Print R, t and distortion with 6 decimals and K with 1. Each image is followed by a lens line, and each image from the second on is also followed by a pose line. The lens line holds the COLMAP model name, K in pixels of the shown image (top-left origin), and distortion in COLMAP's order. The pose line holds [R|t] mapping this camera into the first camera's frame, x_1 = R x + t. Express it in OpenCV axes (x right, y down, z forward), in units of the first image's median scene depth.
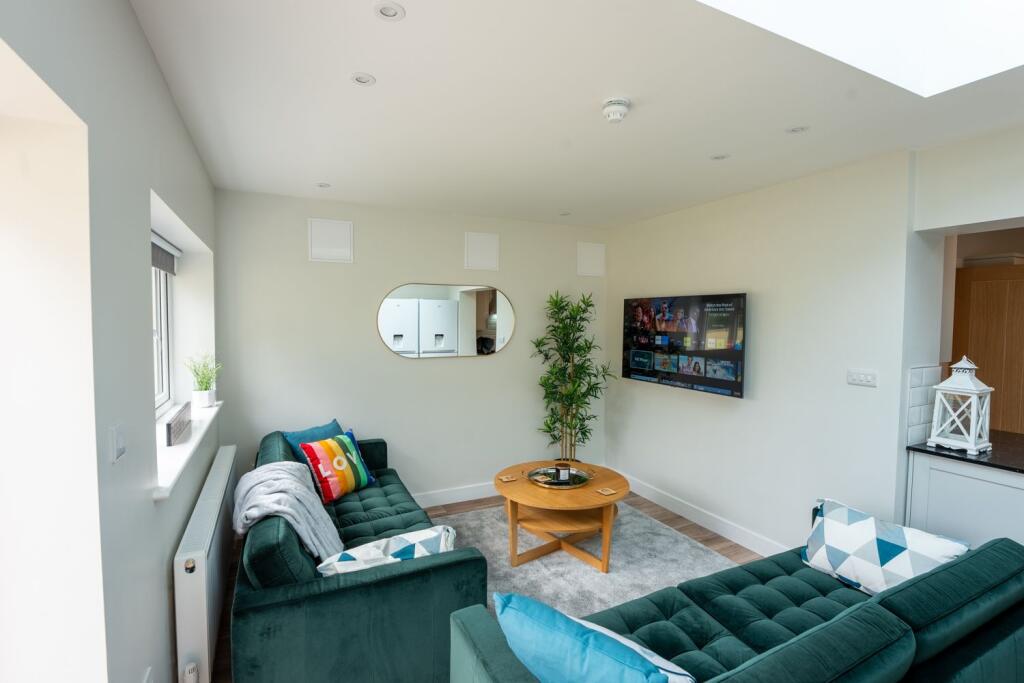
lens RADIAL K [[472.3, 0, 512.0], [0, 472.3, 341.5], [0, 0, 1]] dist [-0.001354, -0.000252]
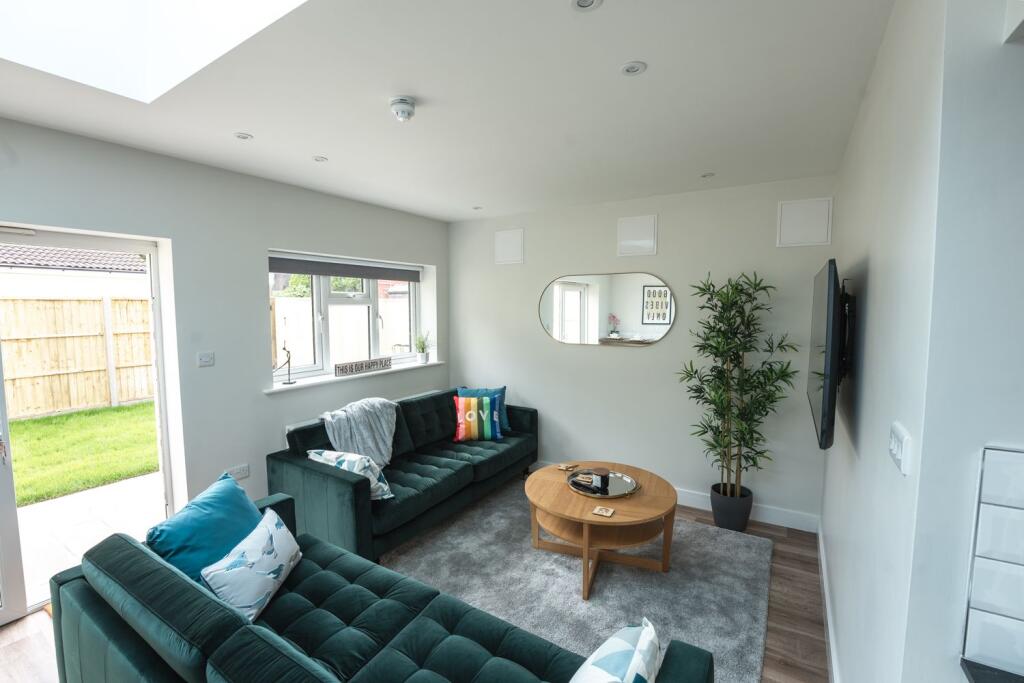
lens RADIAL K [[447.3, 0, 512.0], [0, 447.3, 341.5], [0, 0, 1]] dist [-0.016941, -0.000087]
pose [[0.520598, 0.059923, -0.851697, 0.652214], [-0.029320, 0.998200, 0.052309, -0.020592], [0.853298, -0.002260, 0.521418, 0.369184]]
